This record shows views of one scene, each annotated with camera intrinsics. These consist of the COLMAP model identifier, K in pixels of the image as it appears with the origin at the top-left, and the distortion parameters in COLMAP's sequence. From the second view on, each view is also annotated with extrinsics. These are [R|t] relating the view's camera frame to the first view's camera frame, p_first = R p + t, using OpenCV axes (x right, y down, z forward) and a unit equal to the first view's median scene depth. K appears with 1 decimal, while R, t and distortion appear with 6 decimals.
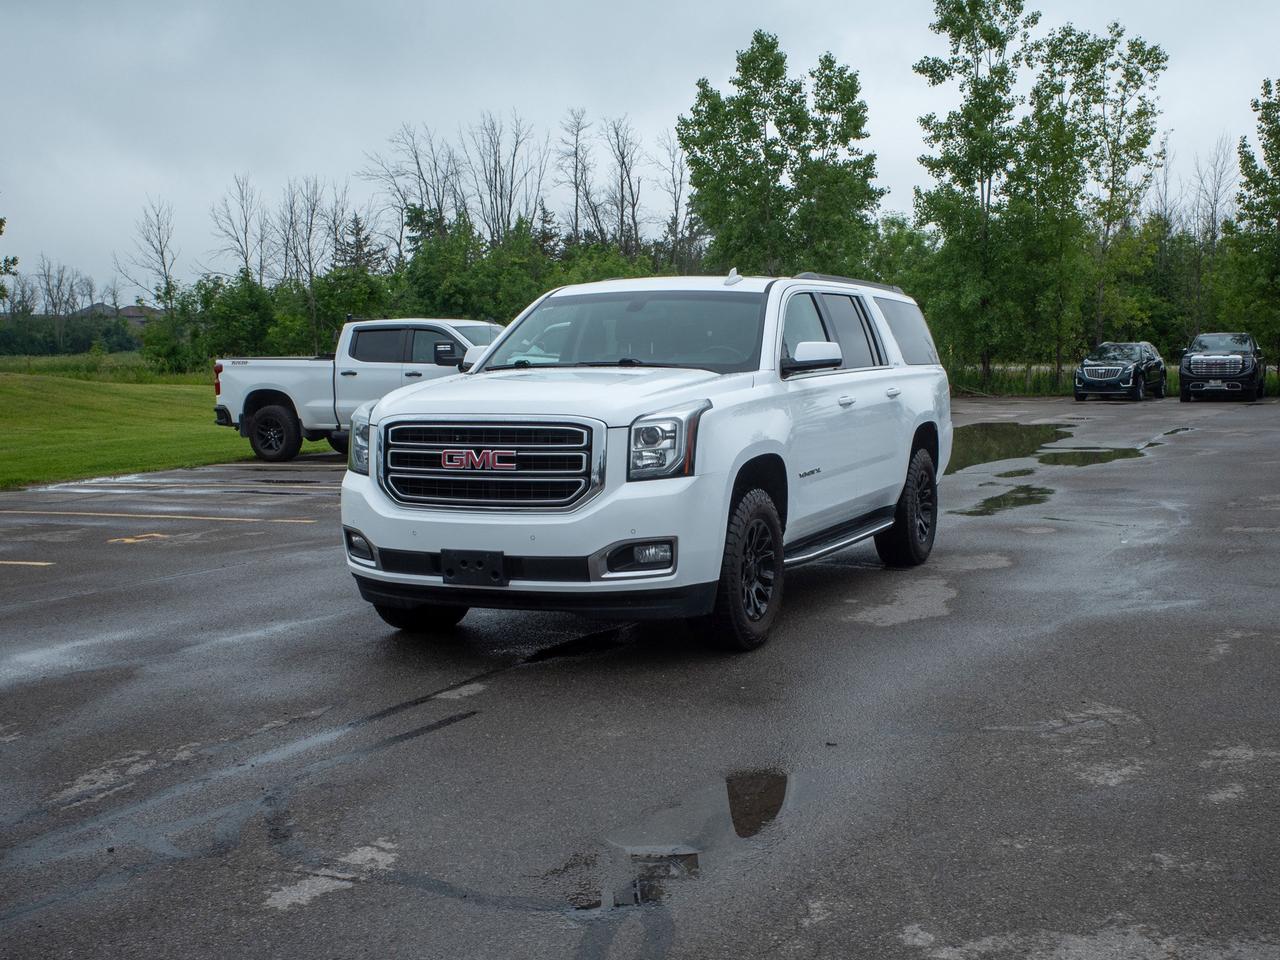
lens RADIAL K [[1752.4, 0, 596.8], [0, 1752.4, 526.2], [0, 0, 1]] dist [-0.063628, 0.000000]
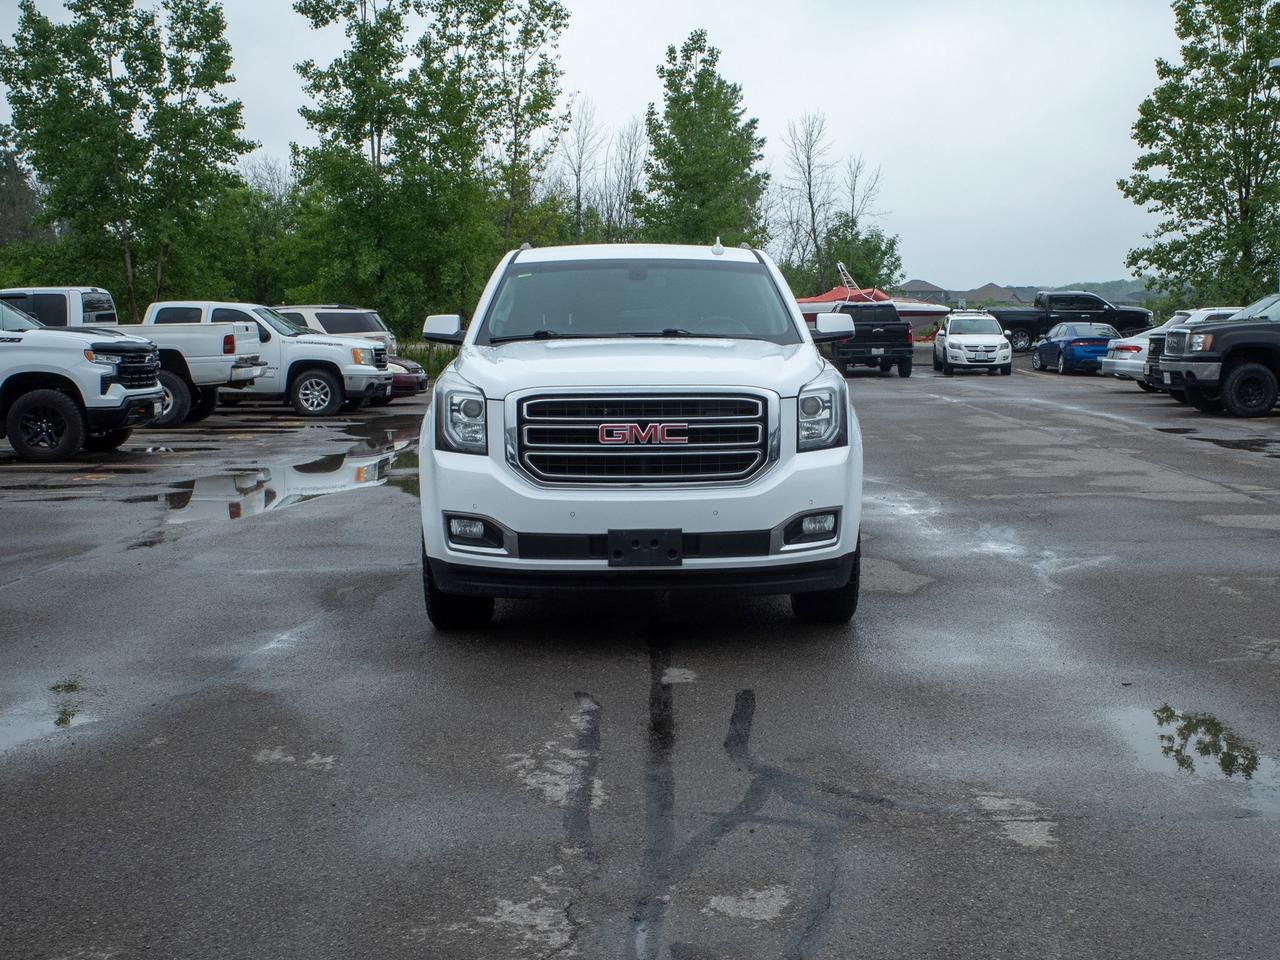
lens RADIAL K [[2082.7, 0, 643.4], [0, 2082.7, 478.0], [0, 0, 1]] dist [-0.051661, 0.000000]
pose [[0.878804, -0.028864, 0.476309, -0.549154], [0.042789, 0.998914, -0.018413, 0.006124], [-0.475261, 0.036562, 0.879085, 0.007090]]
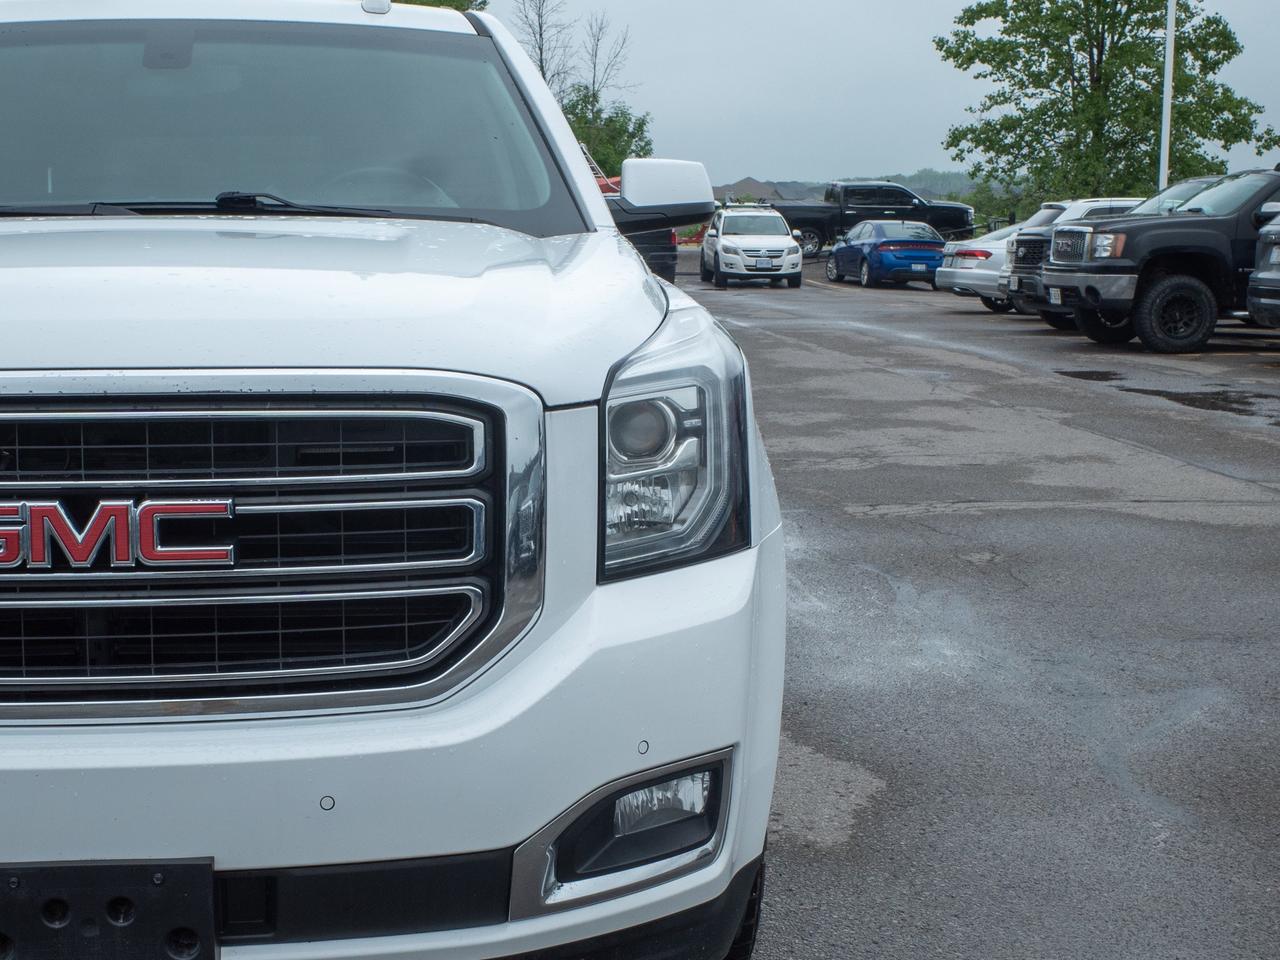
lens RADIAL K [[2082.7, 0, 479.5], [0, 2082.7, 562.0], [0, 0, 1]] dist [-0.051661, 0.000000]
pose [[0.850963, -0.073835, 0.520009, -0.167935], [0.044314, 0.996632, 0.068994, -0.048669], [-0.523352, -0.035668, 0.851370, 0.621223]]
